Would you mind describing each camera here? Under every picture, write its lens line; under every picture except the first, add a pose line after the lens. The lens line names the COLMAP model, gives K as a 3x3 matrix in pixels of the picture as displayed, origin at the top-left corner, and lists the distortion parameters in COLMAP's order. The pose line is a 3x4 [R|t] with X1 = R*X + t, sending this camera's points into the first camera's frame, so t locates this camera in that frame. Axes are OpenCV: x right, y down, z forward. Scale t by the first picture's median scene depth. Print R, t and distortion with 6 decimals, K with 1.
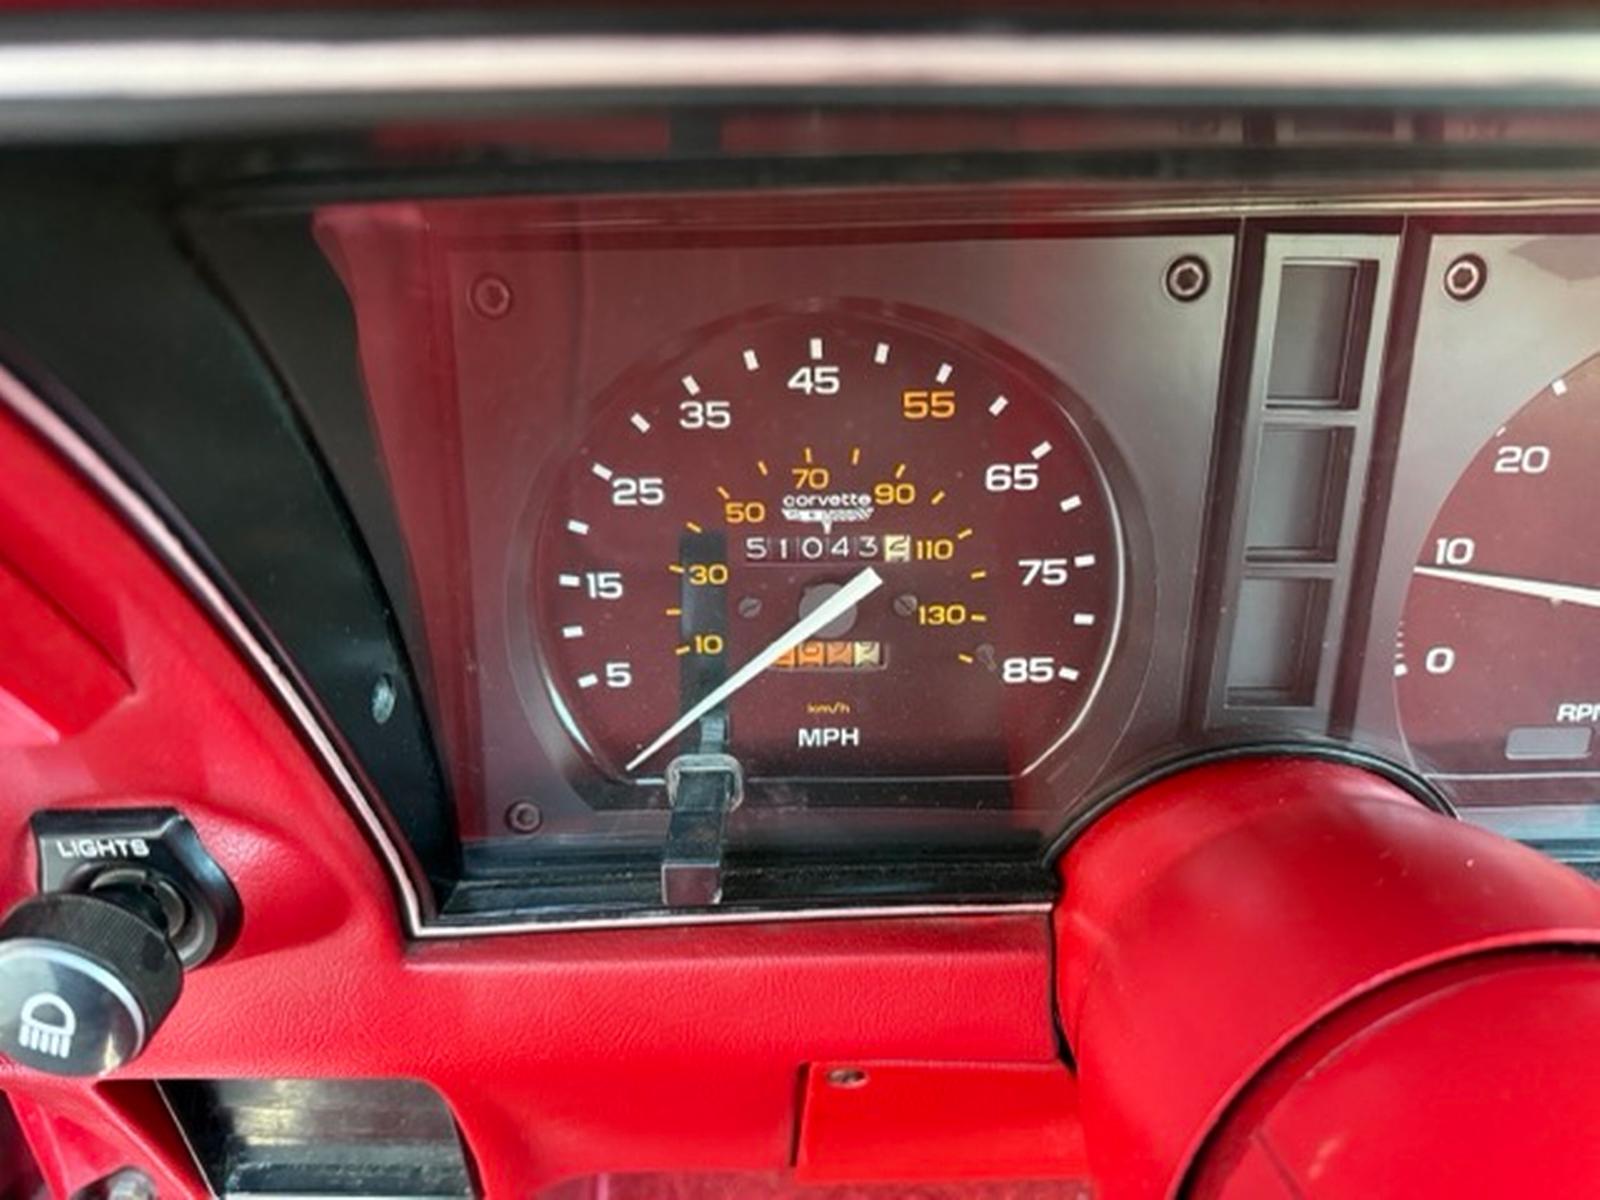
lens RADIAL K [[1135.6, 0, 800.0], [0, 1135.6, 600.0], [0, 0, 1]] dist [-0.007757, -0.002187]
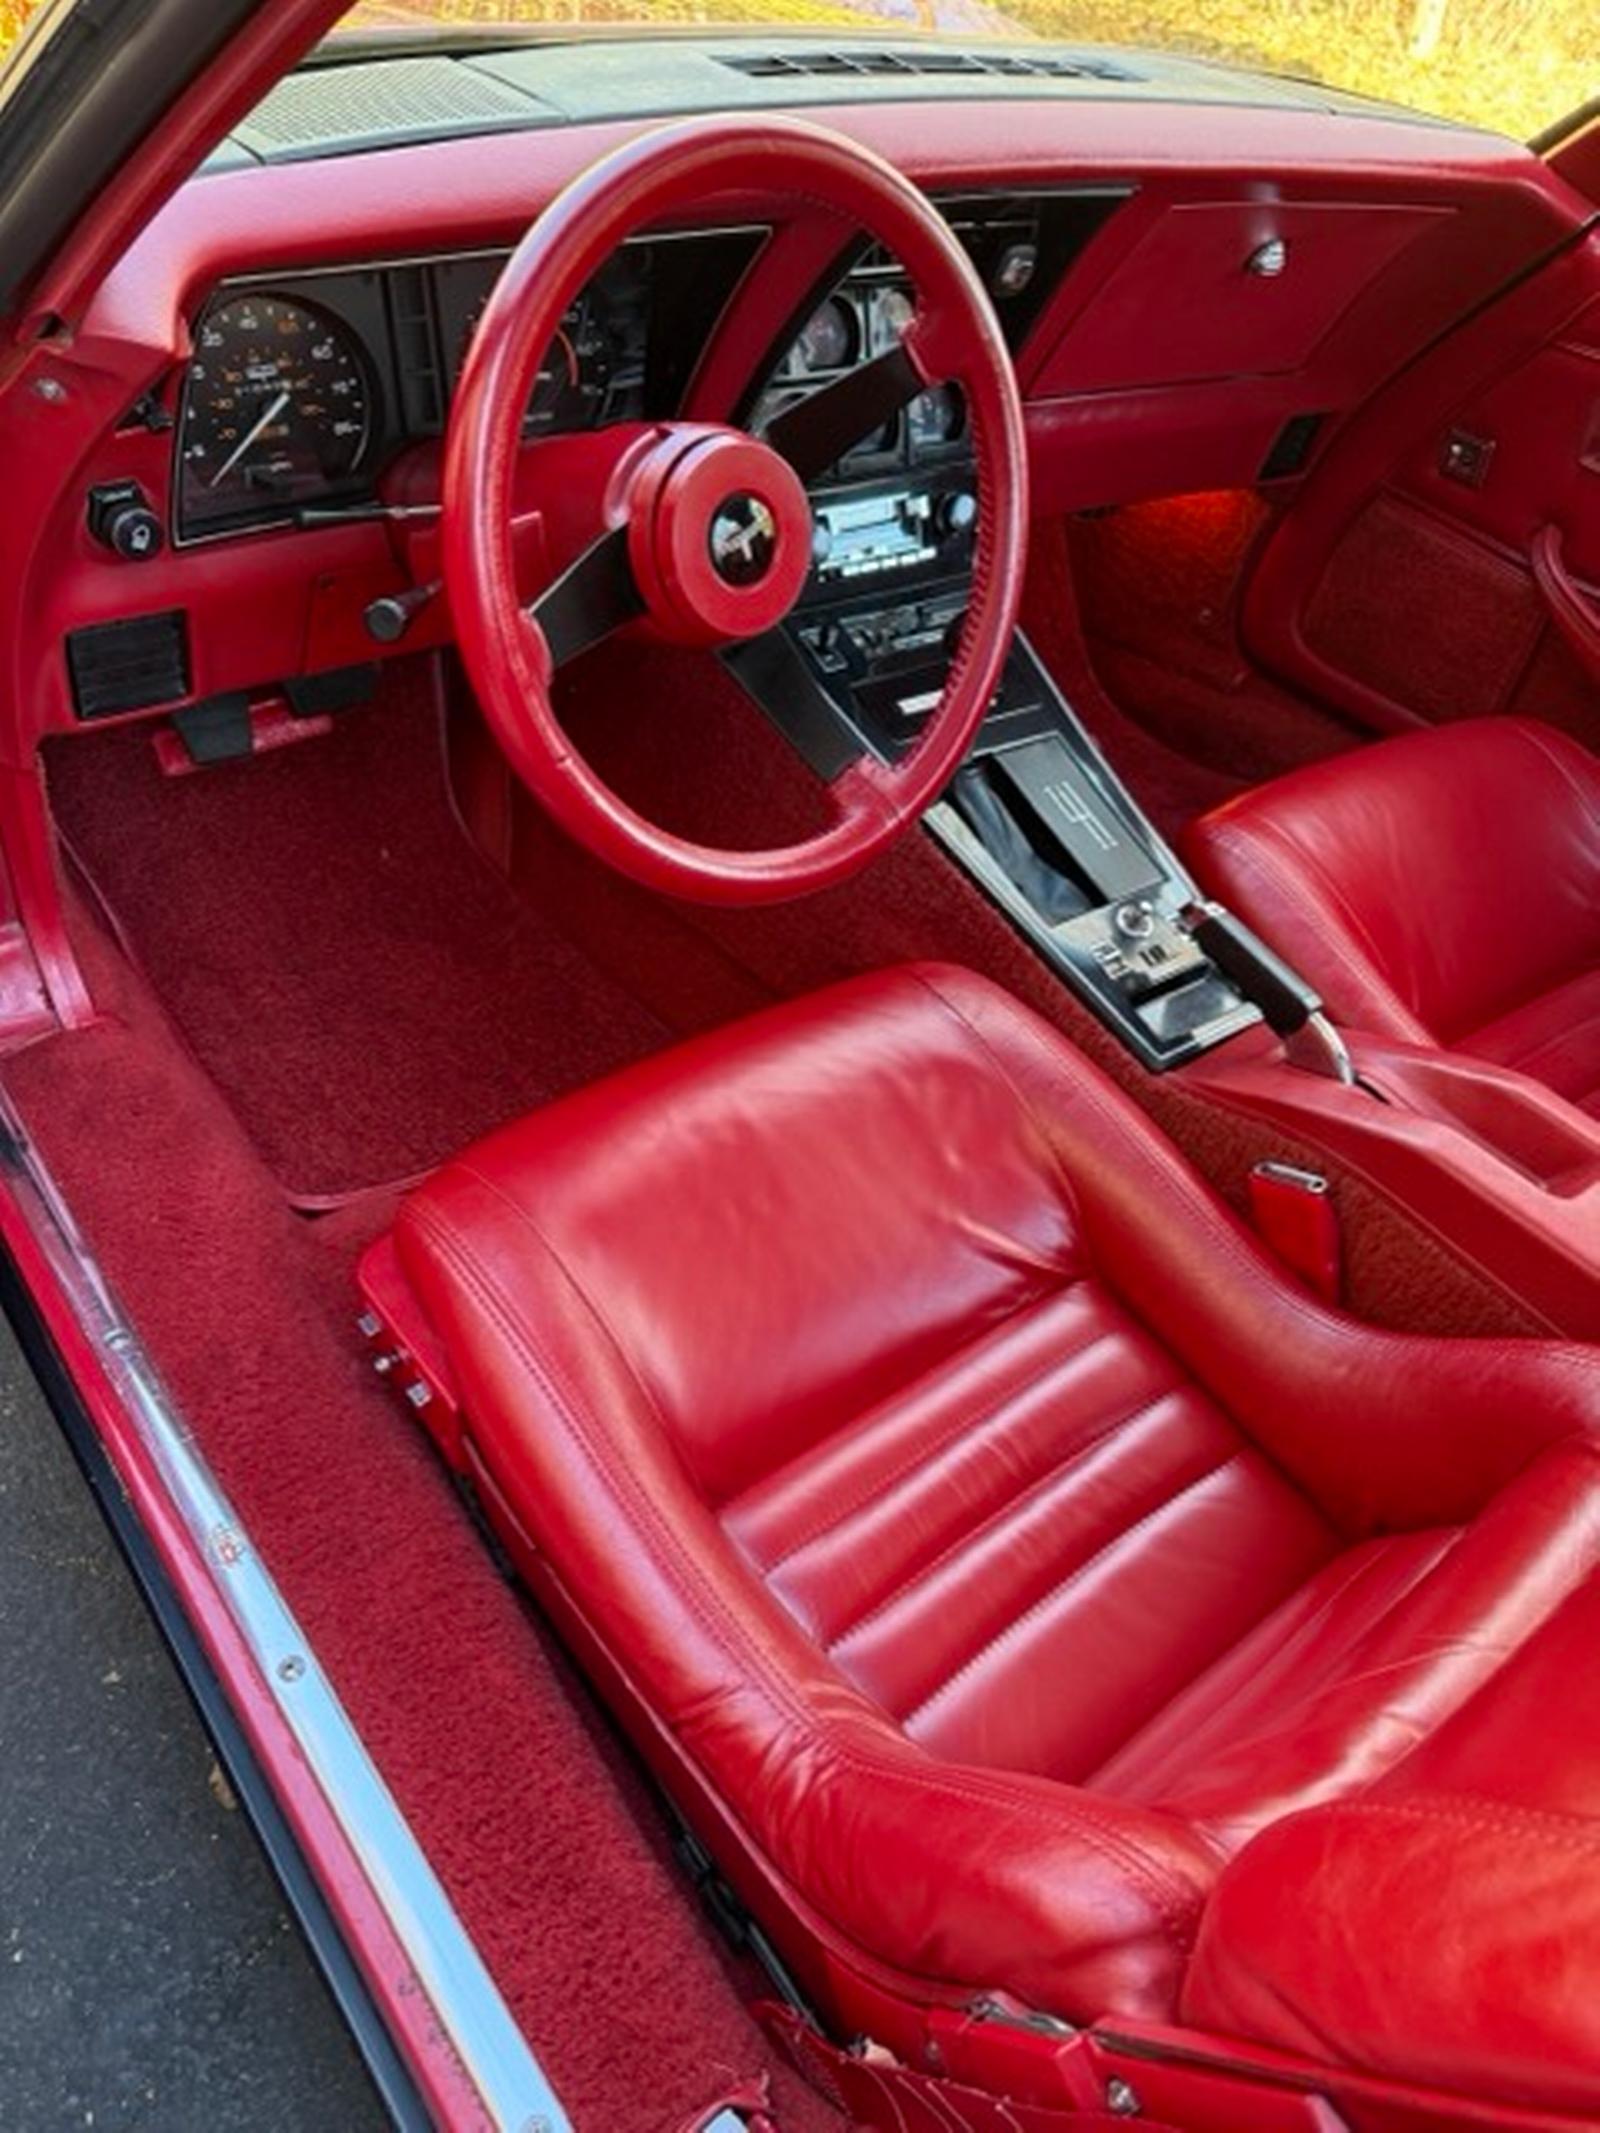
lens RADIAL K [[1513.8, 0, 800.0], [0, 1513.8, 1066.5], [0, 0, 1]] dist [-0.007757, -0.002187]
pose [[0.777810, -0.351336, 0.521128, -1.458563], [0.186842, 0.920935, 0.342008, 0.462760], [-0.600085, -0.168649, 0.781956, -2.930859]]
